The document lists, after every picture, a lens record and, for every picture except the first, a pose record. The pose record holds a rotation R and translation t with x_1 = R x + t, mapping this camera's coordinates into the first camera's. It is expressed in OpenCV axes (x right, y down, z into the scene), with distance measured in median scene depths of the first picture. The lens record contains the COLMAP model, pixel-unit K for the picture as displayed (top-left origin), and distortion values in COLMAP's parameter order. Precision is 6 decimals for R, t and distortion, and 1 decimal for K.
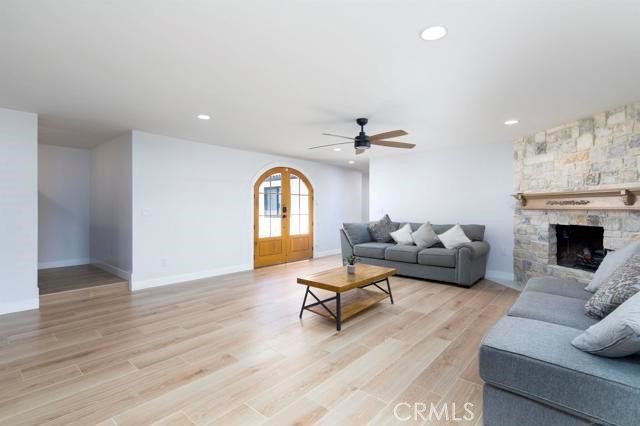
lens RADIAL K [[307.2, 0, 318.3], [0, 307.2, 209.4], [0, 0, 1]] dist [0.002342, -0.008752]
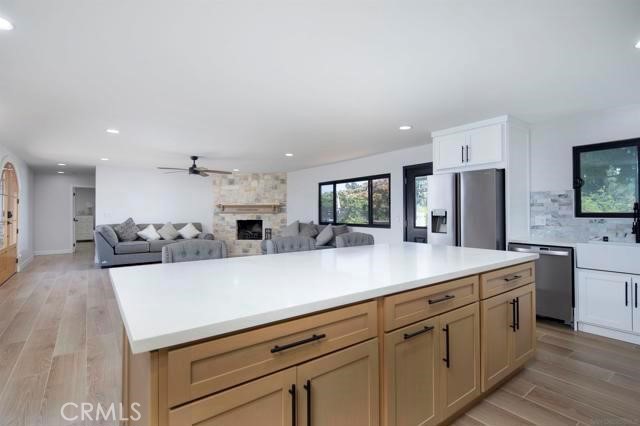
lens RADIAL K [[307.2, 0, 318.3], [0, 307.2, 209.4], [0, 0, 1]] dist [0.002342, -0.008752]
pose [[0.211023, 0.007049, 0.977456, -1.132496], [0.005884, 0.999947, -0.008482, -0.002941], [-0.977463, 0.007542, 0.210970, 0.035800]]
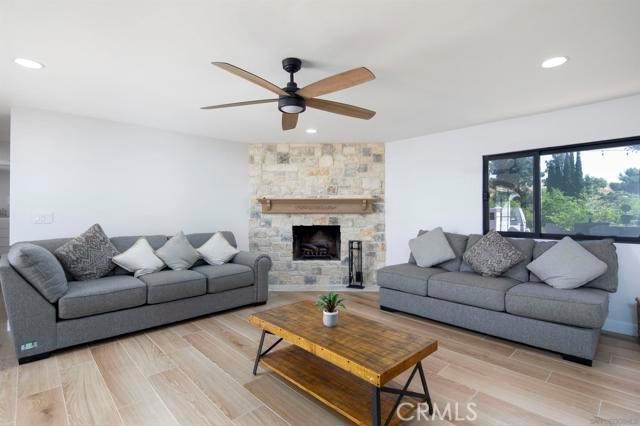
lens RADIAL K [[307.2, 0, 318.3], [0, 307.2, 209.4], [0, 0, 1]] dist [0.002342, -0.008752]
pose [[0.092413, 0.007033, 0.995696, -0.387170], [0.005749, 0.999955, -0.007597, -0.004497], [-0.995704, 0.006427, 0.092368, 0.800642]]
